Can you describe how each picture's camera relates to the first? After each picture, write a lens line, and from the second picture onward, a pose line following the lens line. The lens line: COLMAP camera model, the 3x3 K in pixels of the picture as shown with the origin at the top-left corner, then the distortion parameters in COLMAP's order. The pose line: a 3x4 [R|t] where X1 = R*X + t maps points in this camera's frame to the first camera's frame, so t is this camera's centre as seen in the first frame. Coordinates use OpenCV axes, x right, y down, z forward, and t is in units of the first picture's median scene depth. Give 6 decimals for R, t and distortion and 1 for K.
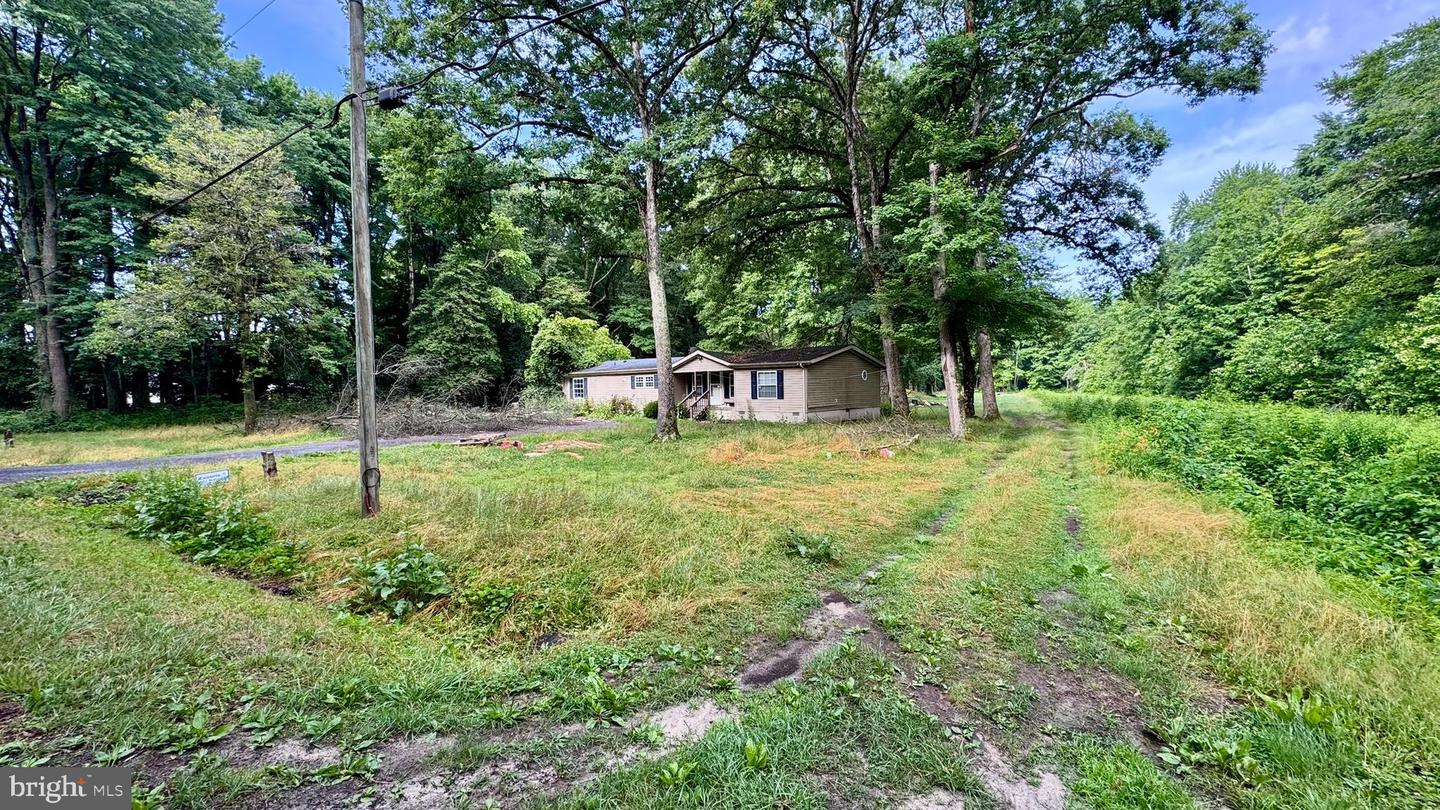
lens RADIAL K [[574.5, 0, 720.0], [0, 574.5, 405.0], [0, 0, 1]] dist [0.000158, 0.000061]
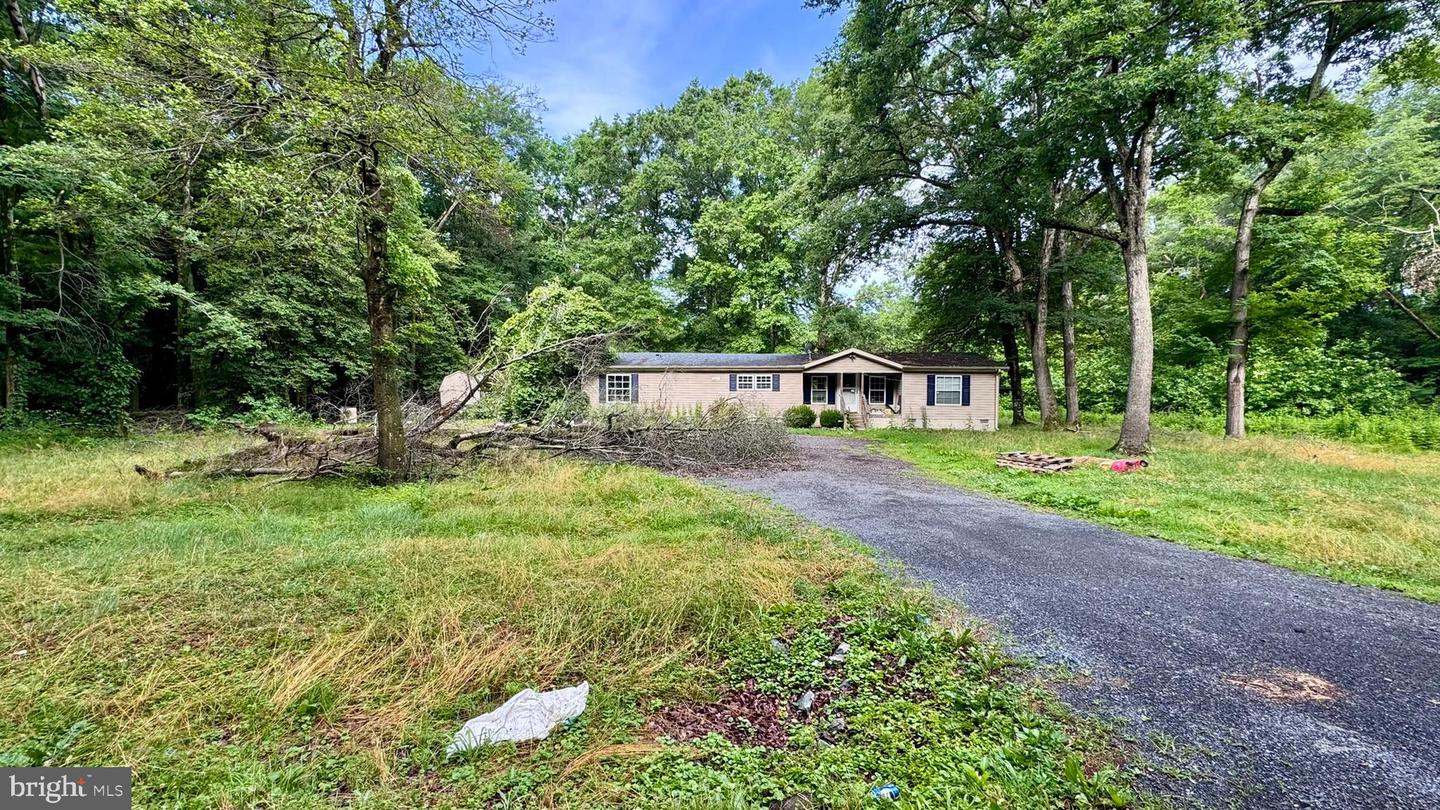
lens RADIAL K [[574.5, 0, 720.0], [0, 574.5, 405.0], [0, 0, 1]] dist [0.000158, 0.000061]
pose [[0.802523, 0.008339, 0.596563, -0.745099], [-0.001240, 0.999923, -0.012309, 0.000730], [-0.596620, 0.009138, 0.802472, 0.454012]]
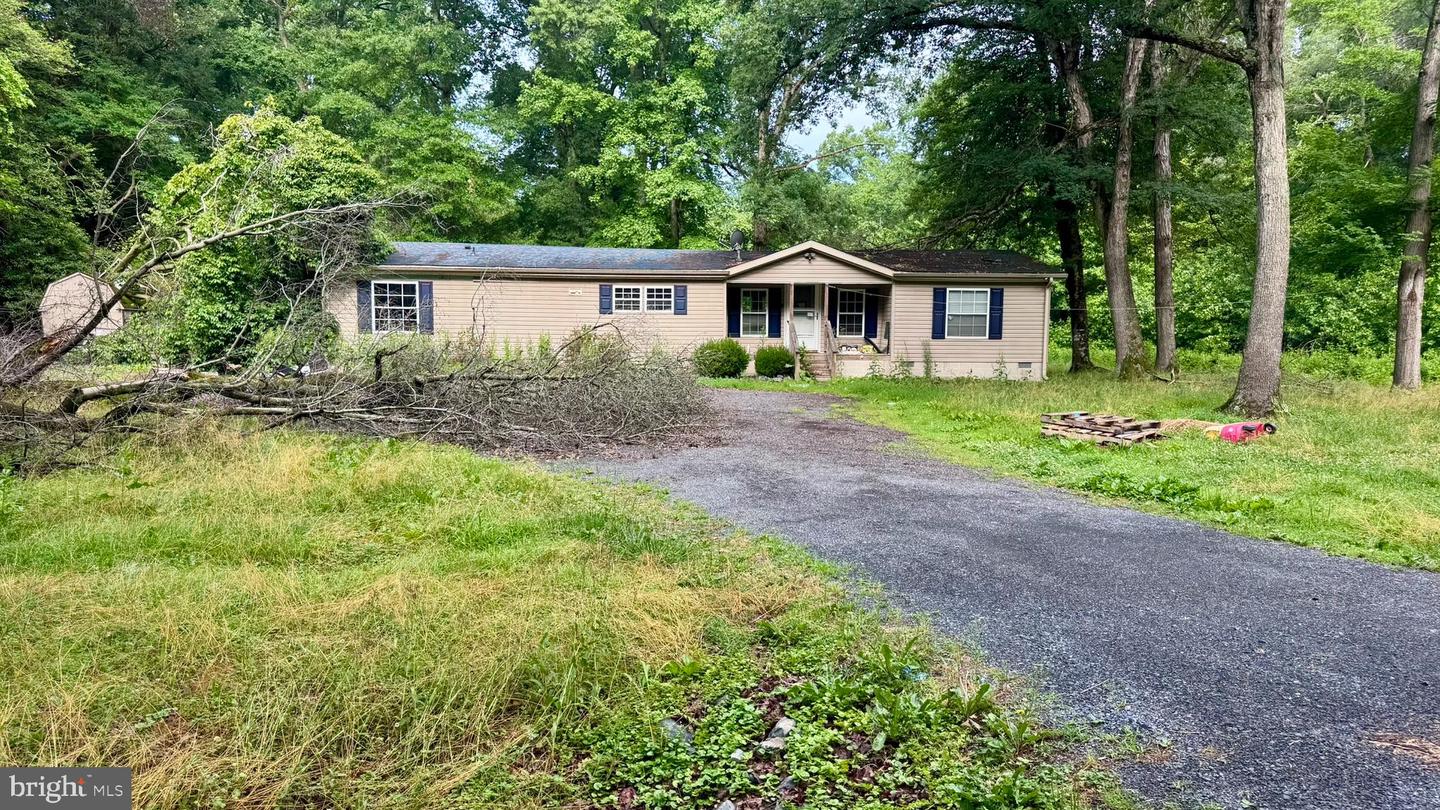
lens RADIAL K [[1000.5, 0, 717.5], [0, 1000.5, 395.4], [0, 0, 1]] dist [0.067025, -0.078436]
pose [[0.716499, -0.028722, 0.696996, -0.744126], [-0.000209, 0.999143, 0.041388, 0.003938], [-0.697588, -0.029800, 0.715879, 0.452853]]
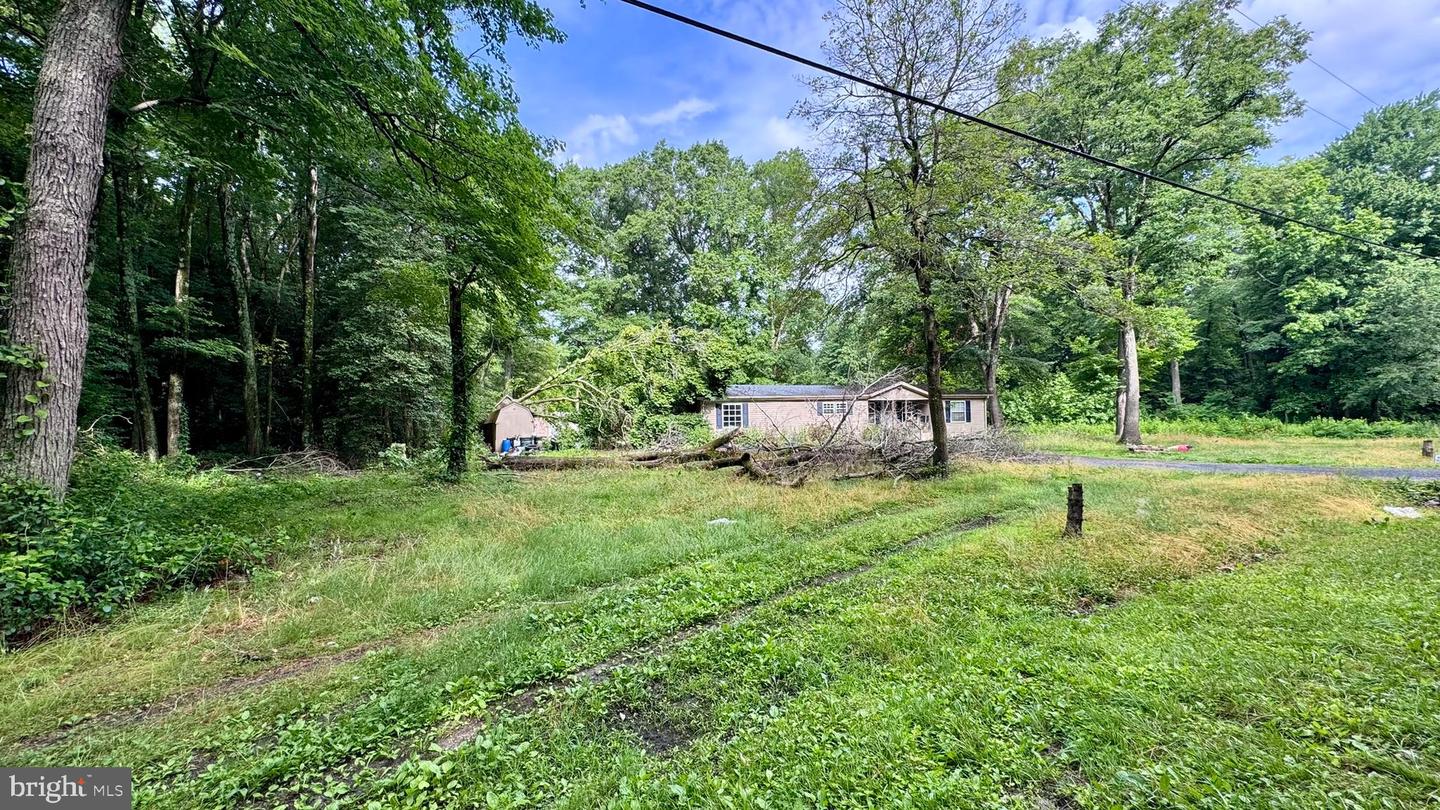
lens RADIAL K [[556.2, 0, 720.0], [0, 556.2, 405.0], [0, 0, 1]] dist [-0.001805, -0.000124]
pose [[0.537172, 0.025932, 0.843074, -1.227663], [0.037155, 0.997830, -0.054366, -0.001077], [-0.842654, 0.060528, 0.535043, 0.751945]]
